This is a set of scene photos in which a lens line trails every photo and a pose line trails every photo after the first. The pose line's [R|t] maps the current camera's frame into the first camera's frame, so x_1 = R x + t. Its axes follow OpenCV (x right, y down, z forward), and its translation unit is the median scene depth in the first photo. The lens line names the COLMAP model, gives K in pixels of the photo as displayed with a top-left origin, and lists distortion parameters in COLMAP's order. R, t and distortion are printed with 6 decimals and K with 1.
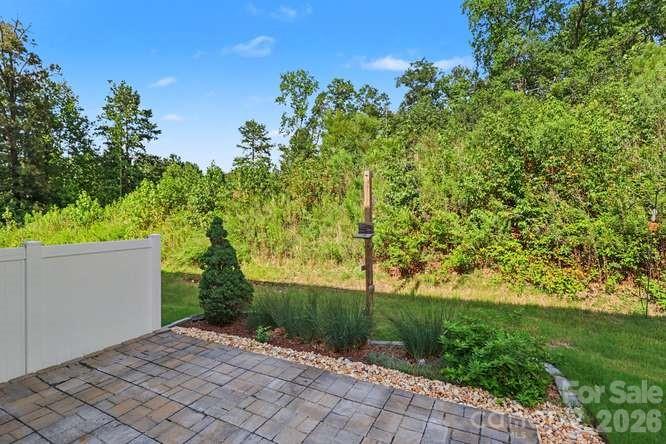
lens RADIAL K [[313.5, 0, 333.0], [0, 313.5, 222.0], [0, 0, 1]] dist [0.001732, 0.000447]
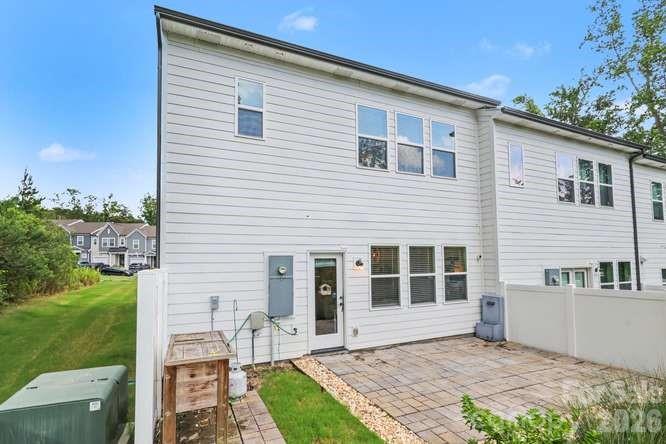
lens RADIAL K [[323.1, 0, 332.1], [0, 323.1, 246.1], [0, 0, 1]] dist [0.001409, 0.000373]
pose [[-0.608974, -0.032722, -0.792515, 0.123259], [-0.004852, 0.999284, -0.037531, -0.007343], [0.793175, -0.019010, -0.608697, 0.092548]]
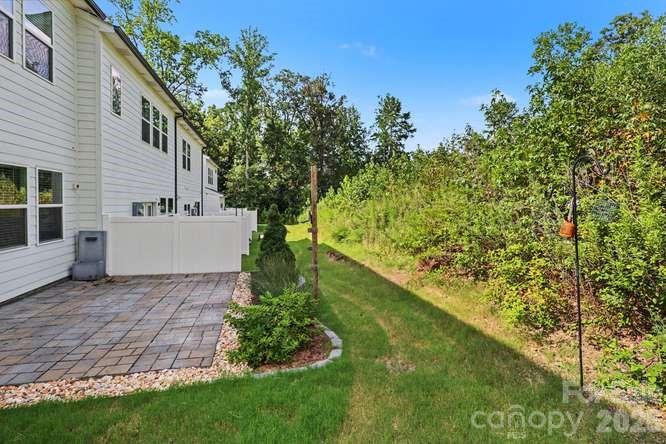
lens RADIAL K [[314.8, 0, 333.8], [0, 314.8, 212.1], [0, 0, 1]] dist [0.000838, 0.000433]
pose [[0.660963, 0.030595, -0.749795, 0.123168], [-0.028100, 0.999477, 0.016012, -0.001451], [0.749893, 0.010486, 0.661477, 0.032909]]
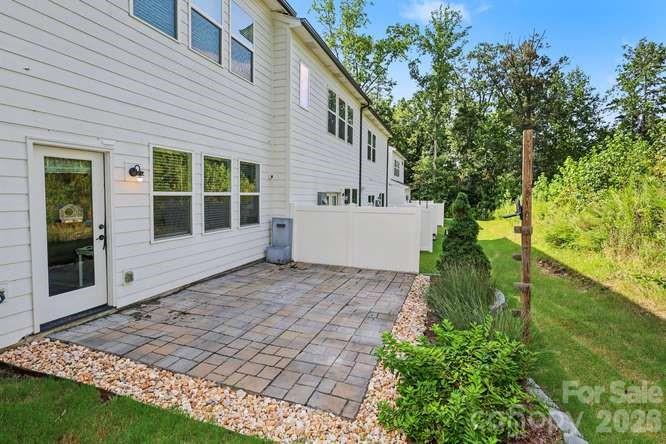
lens RADIAL K [[319.3, 0, 331.7], [0, 319.3, 209.0], [0, 0, 1]] dist [-0.000430, 0.000817]
pose [[0.139470, 0.049120, -0.989007, 0.095529], [-0.032224, 0.998465, 0.045045, 0.000680], [0.989702, 0.025588, 0.140839, 0.050719]]
